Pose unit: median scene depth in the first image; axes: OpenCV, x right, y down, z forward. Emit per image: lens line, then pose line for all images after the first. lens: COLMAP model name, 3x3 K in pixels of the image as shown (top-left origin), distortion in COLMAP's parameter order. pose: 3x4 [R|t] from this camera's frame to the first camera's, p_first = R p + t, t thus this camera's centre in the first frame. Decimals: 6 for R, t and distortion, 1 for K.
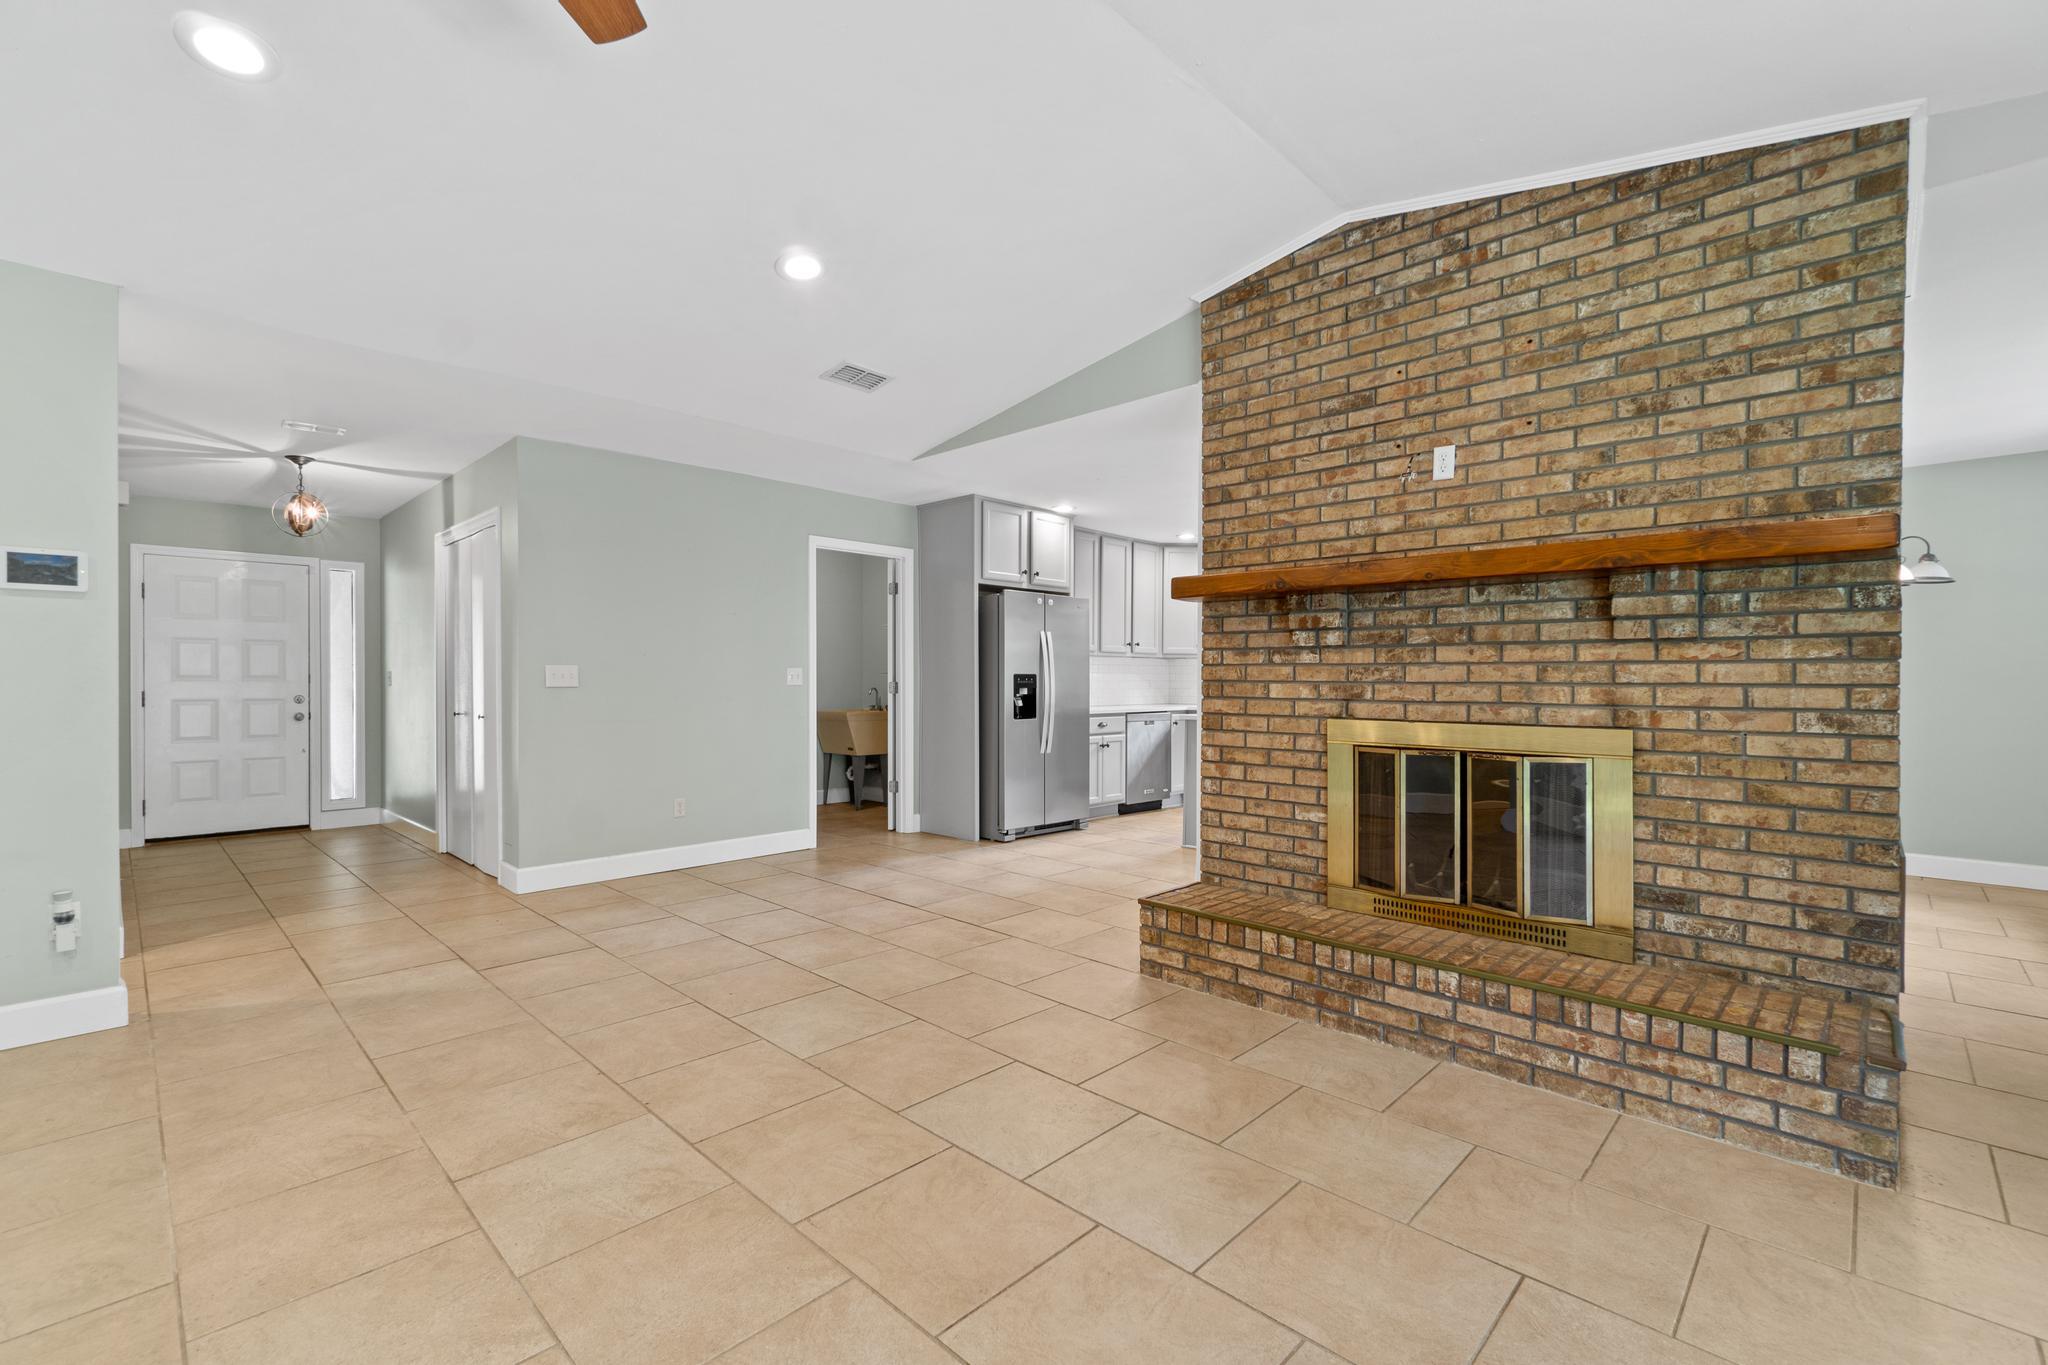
lens RADIAL K [[883.7, 0, 1014.0], [0, 883.7, 682.5], [0, 0, 1]] dist [-0.003585, 0.000948]
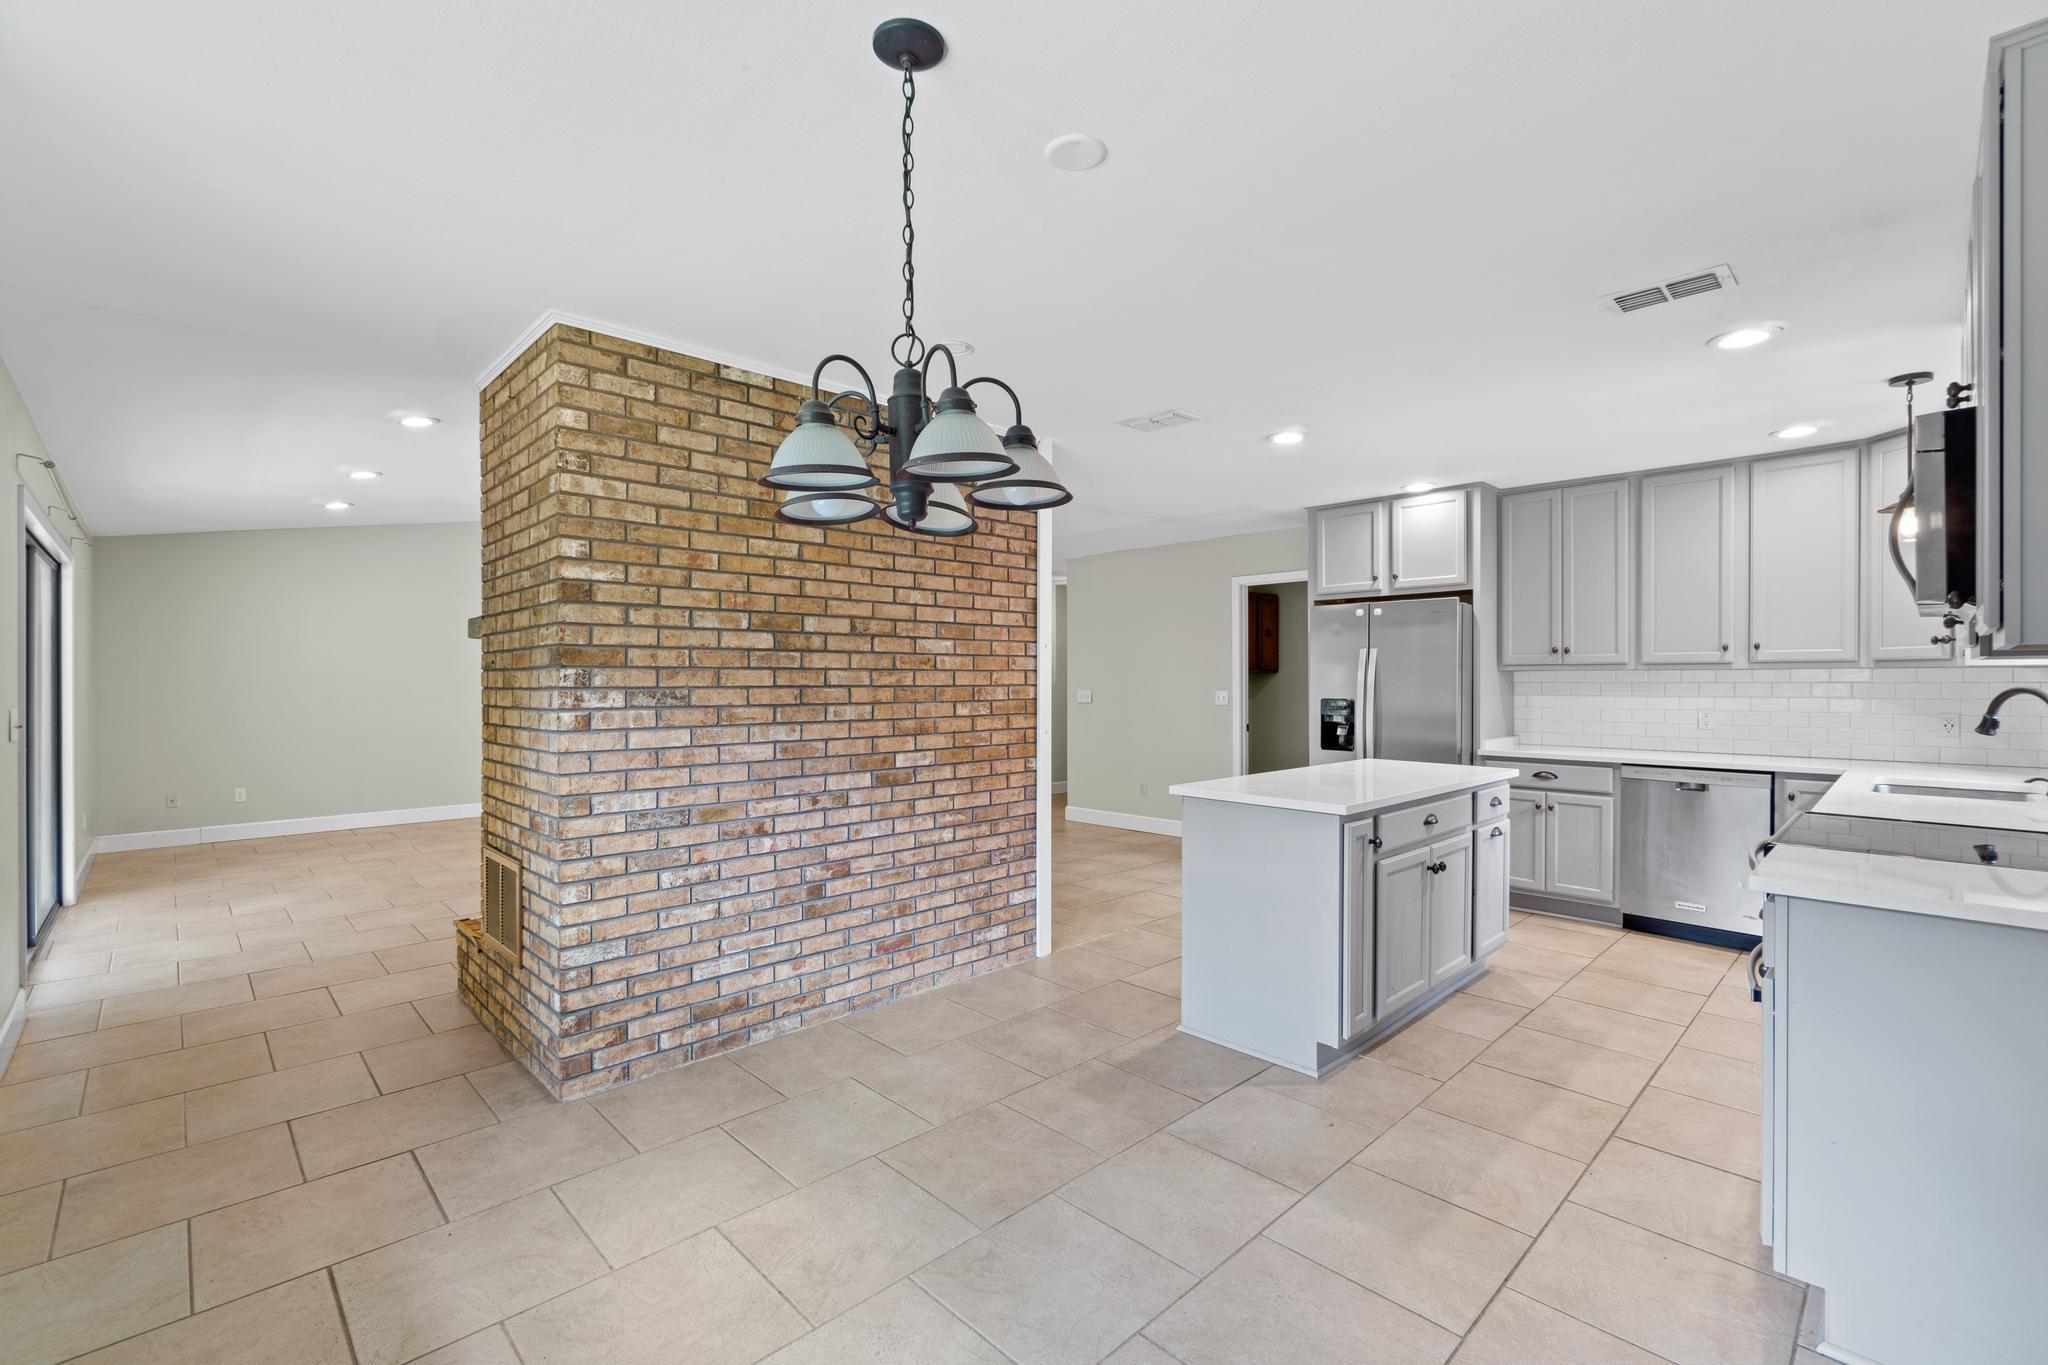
lens RADIAL K [[887.8, 0, 1017.3], [0, 887.8, 682.8], [0, 0, 1]] dist [-0.000636, 0.000934]
pose [[-0.022119, -0.001215, -0.999755, 1.836934], [-0.003586, 0.999993, -0.001136, -0.047408], [0.999749, 0.003560, -0.022124, 1.441580]]
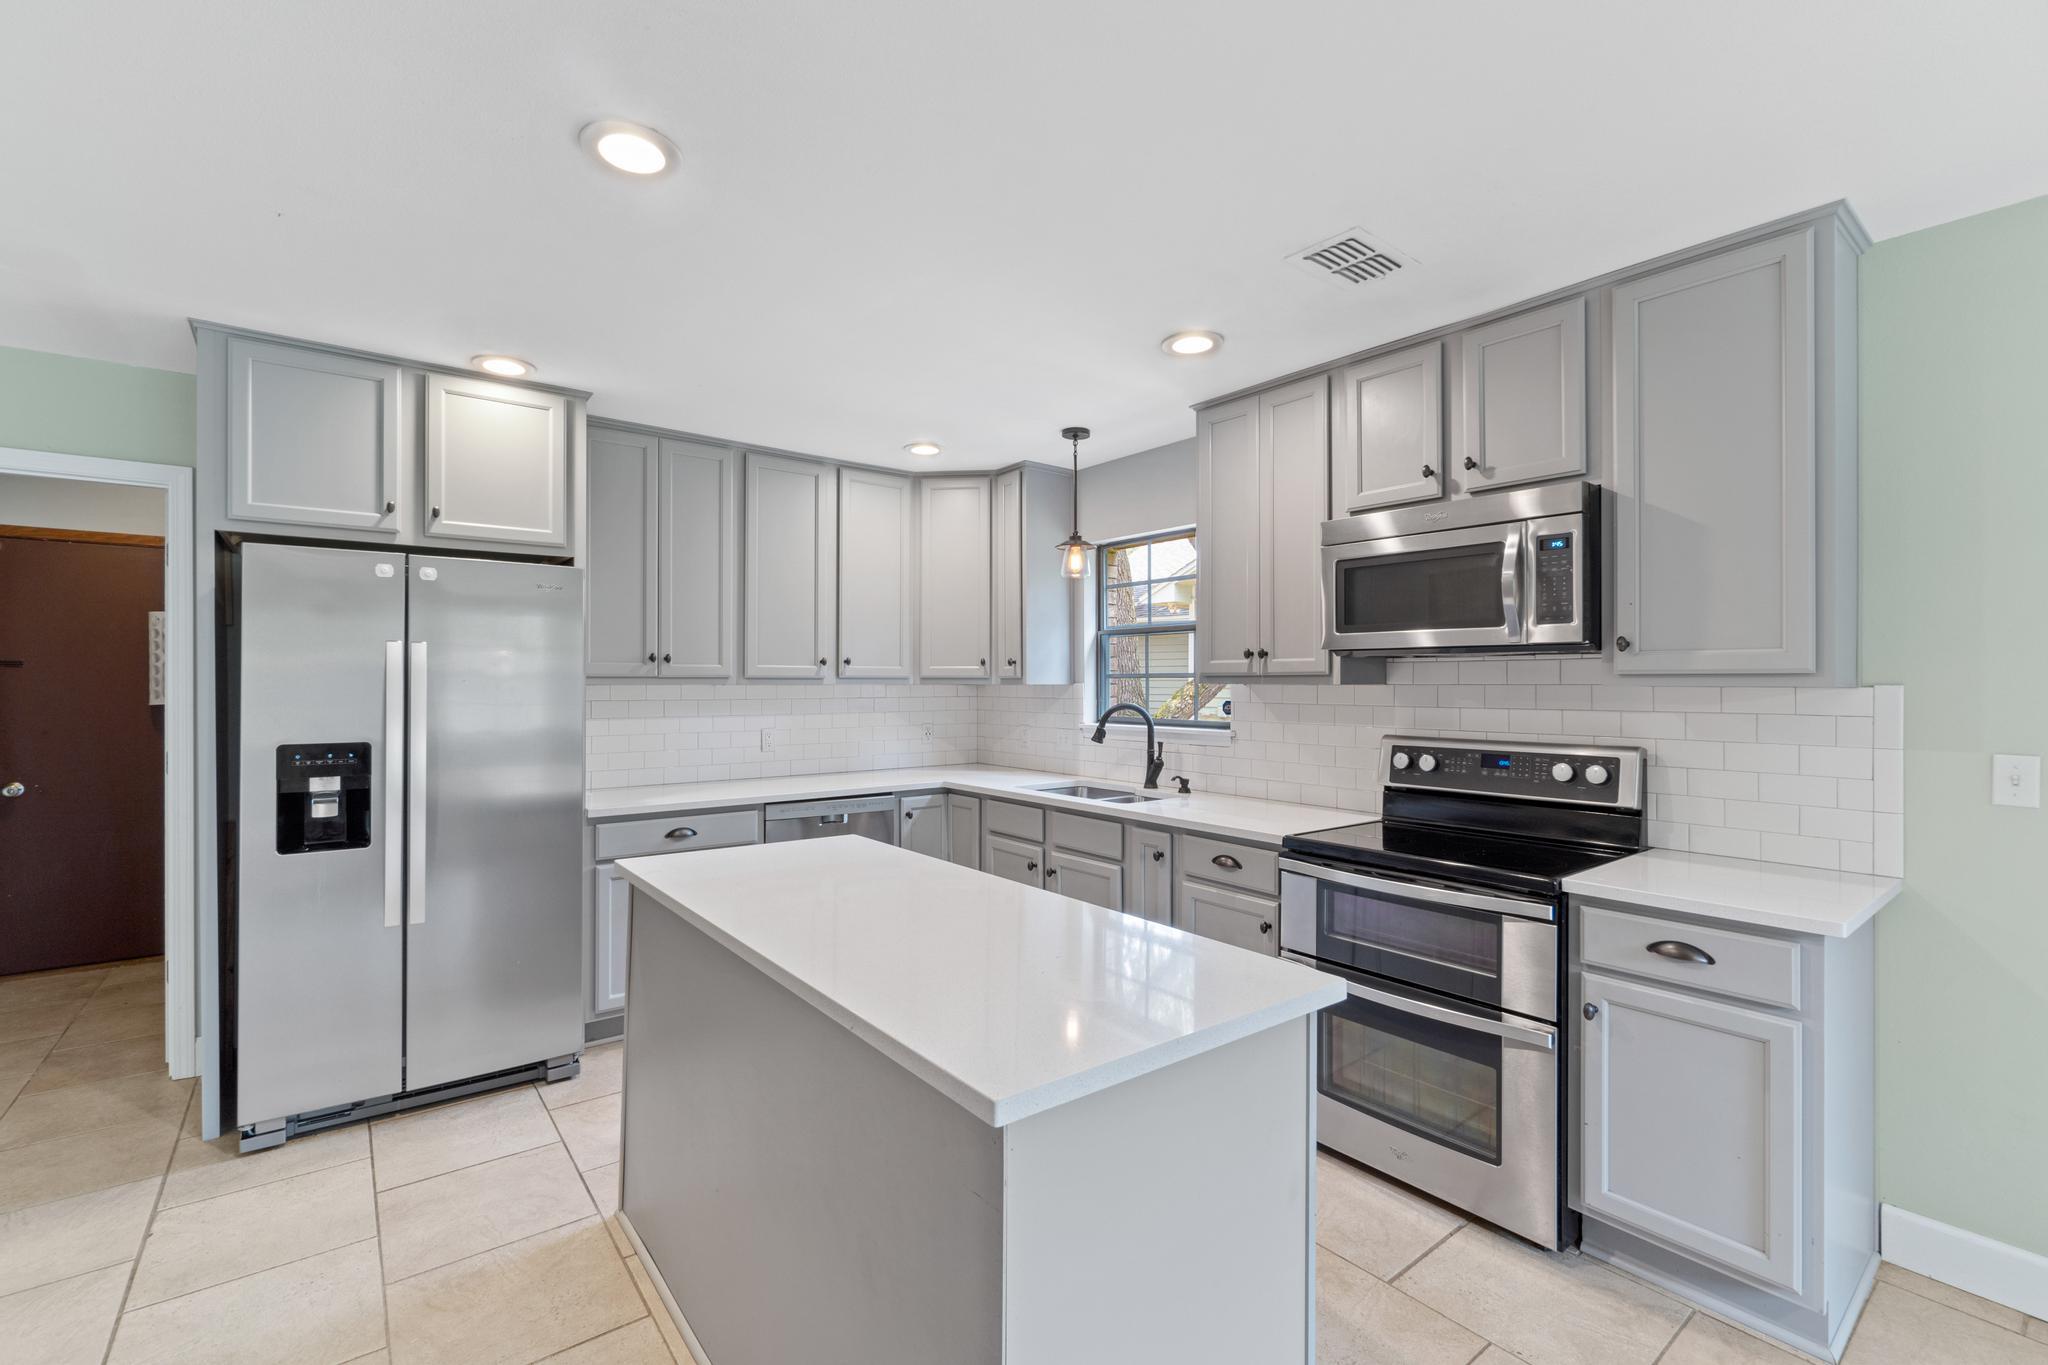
lens RADIAL K [[889.4, 0, 1014.2], [0, 889.4, 673.5], [0, 0, 1]] dist [-0.002199, 0.000193]
pose [[0.990891, -0.004744, -0.134585, 0.807775], [0.002838, 0.999893, -0.014353, -0.073190], [0.134639, 0.013841, 0.990798, 1.282368]]
